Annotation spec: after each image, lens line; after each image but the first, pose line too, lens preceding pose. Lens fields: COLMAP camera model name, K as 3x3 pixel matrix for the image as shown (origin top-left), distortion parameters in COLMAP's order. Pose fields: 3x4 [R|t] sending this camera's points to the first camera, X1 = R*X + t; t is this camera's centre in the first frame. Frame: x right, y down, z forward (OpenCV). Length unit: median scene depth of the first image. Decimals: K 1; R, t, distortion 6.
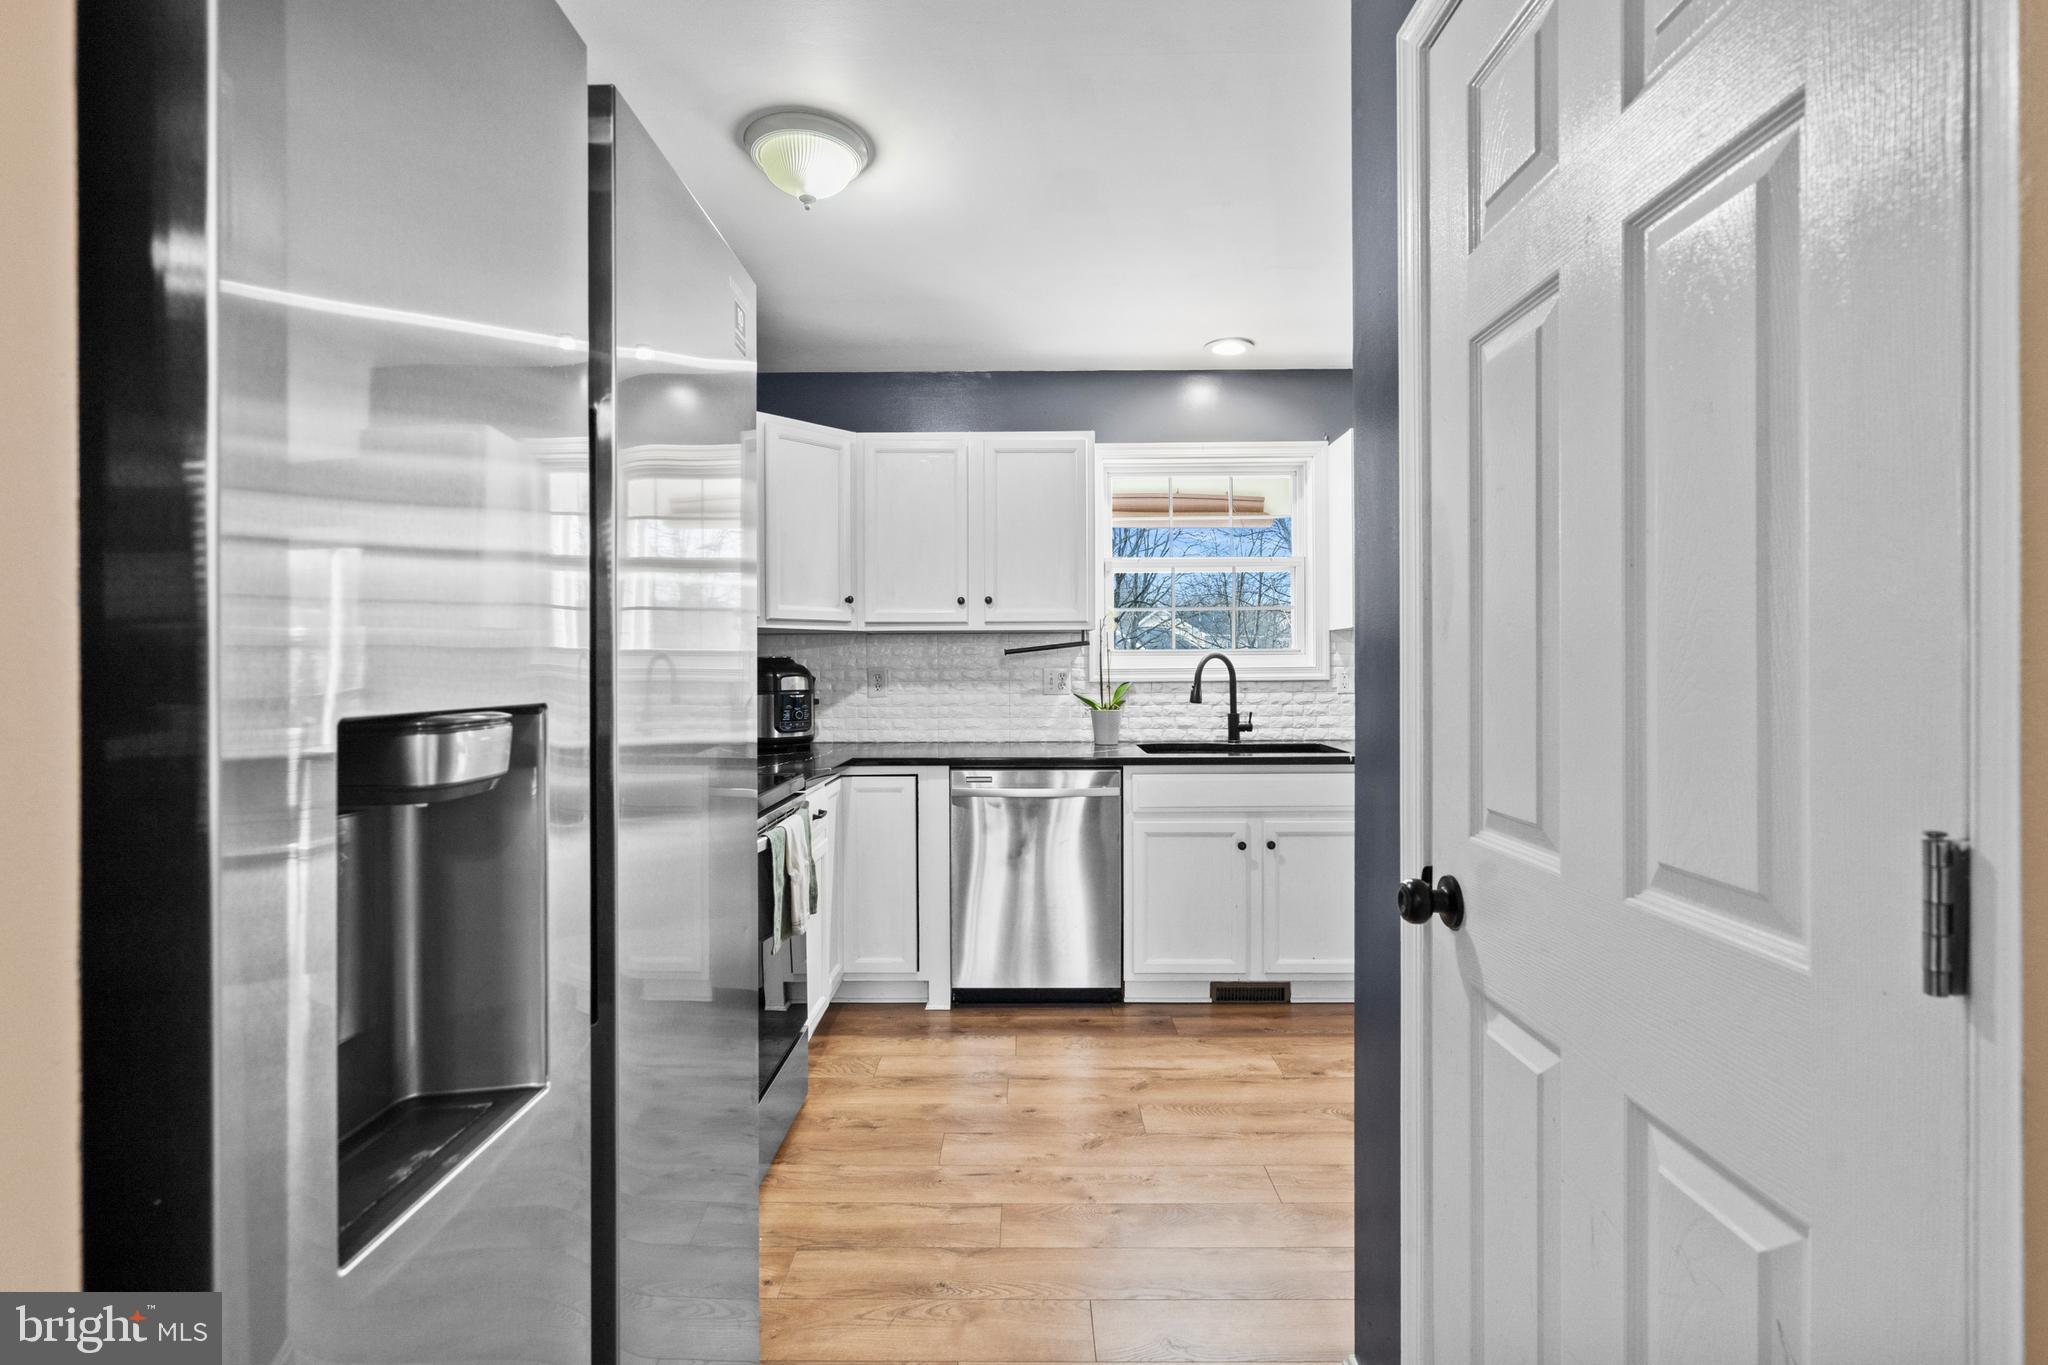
lens RADIAL K [[933.2, 0, 1025.7], [0, 933.2, 674.6], [0, 0, 1]] dist [-0.007253, 0.002689]
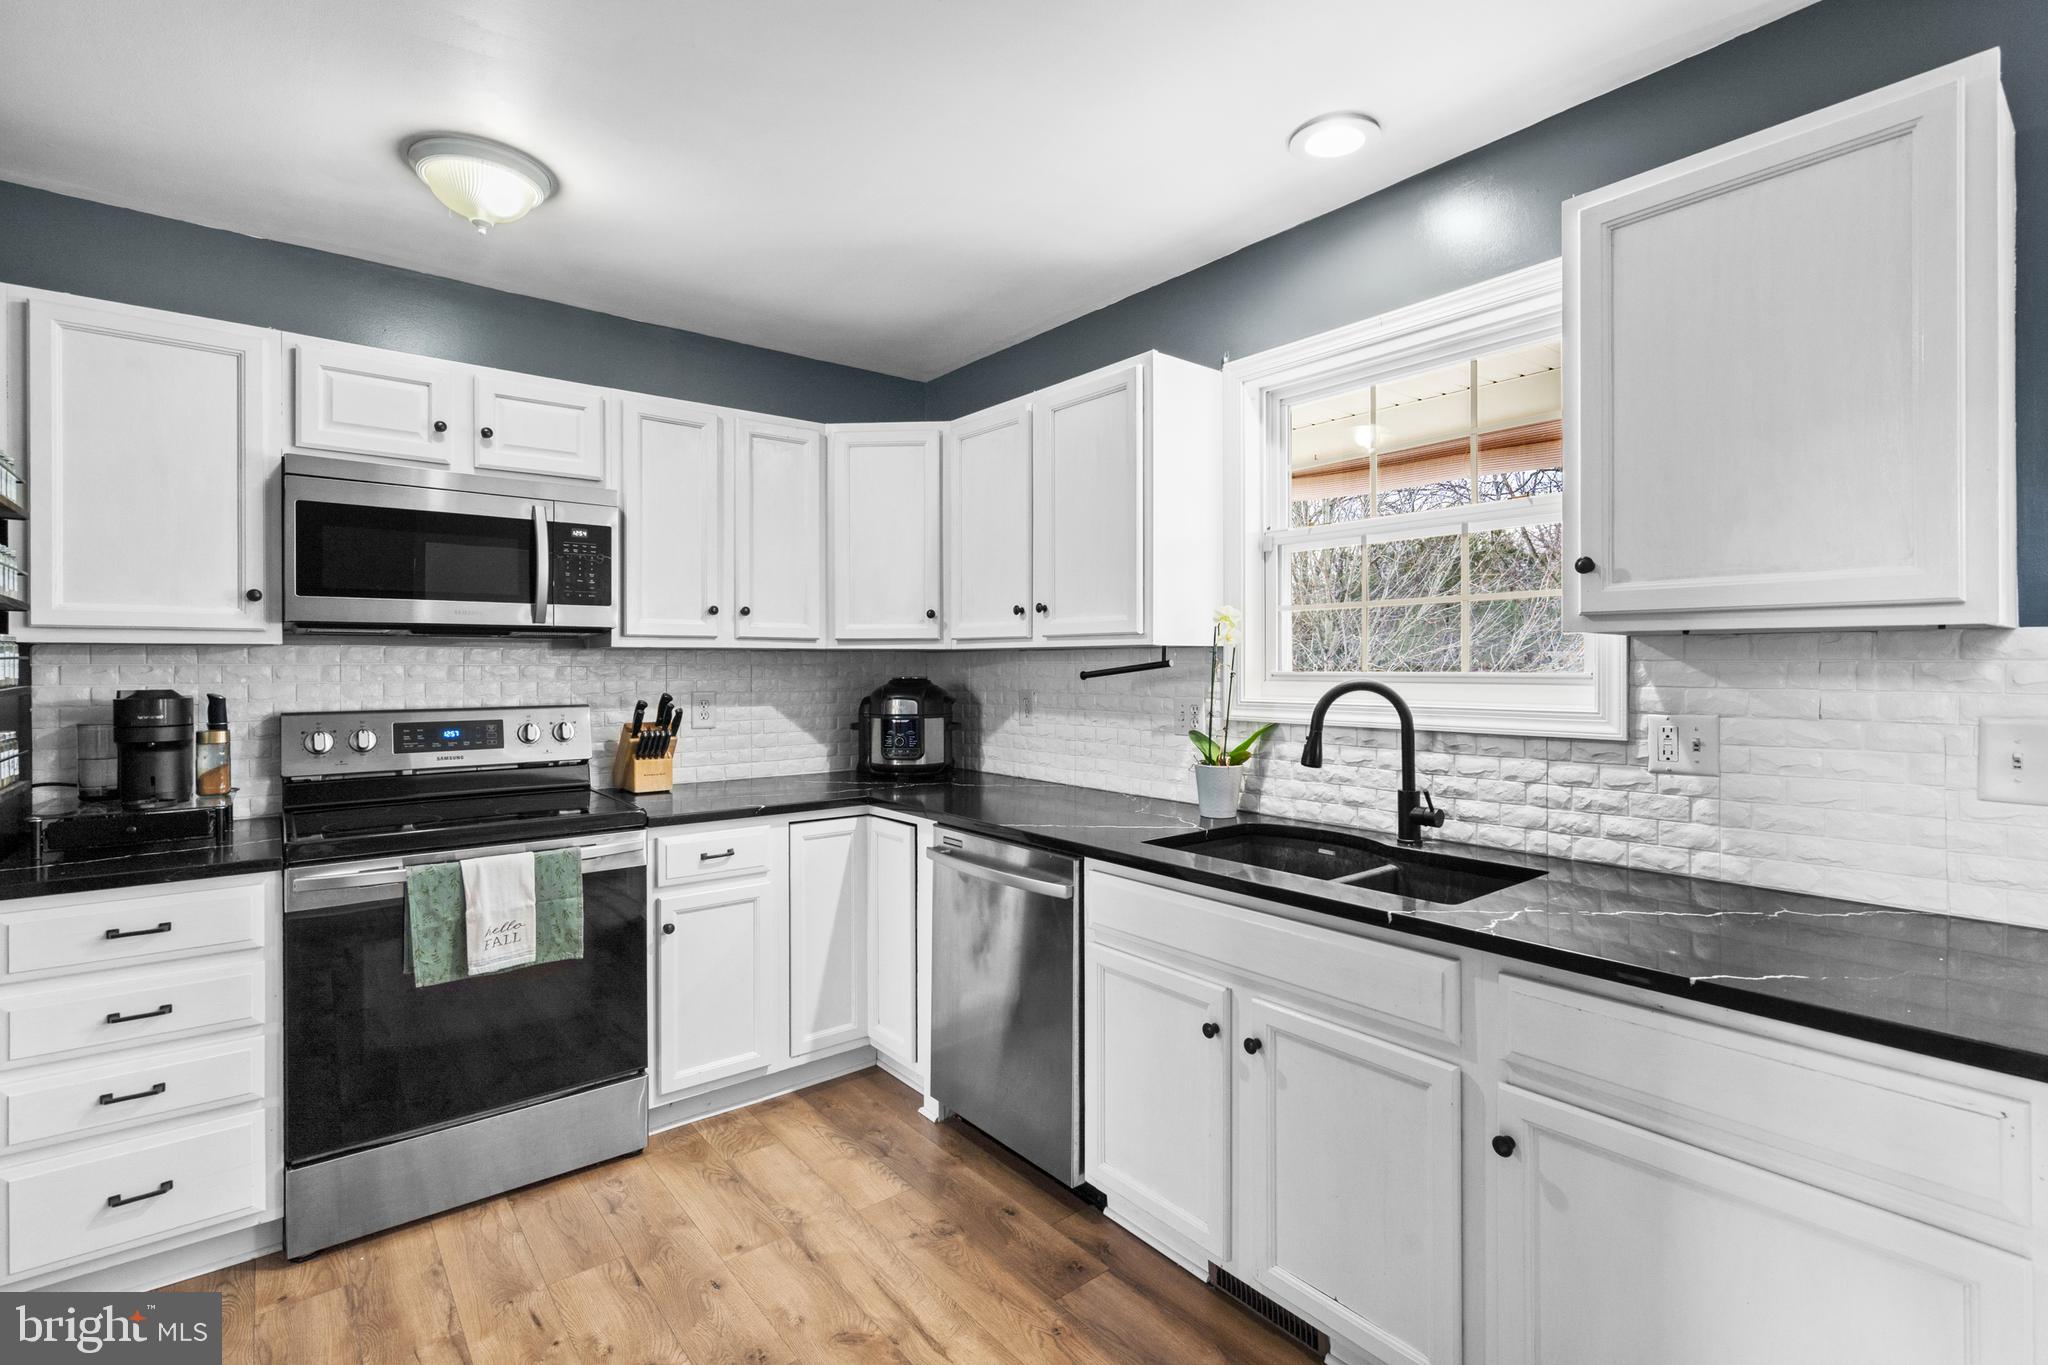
lens RADIAL K [[933.2, 0, 1023.0], [0, 933.2, 664.9], [0, 0, 1]] dist [-0.007253, 0.002689]
pose [[0.631827, 0.003962, -0.775100, 0.551198], [-0.009253, 0.999954, -0.002432, -0.031619], [0.775054, 0.008708, 0.631834, 0.515163]]
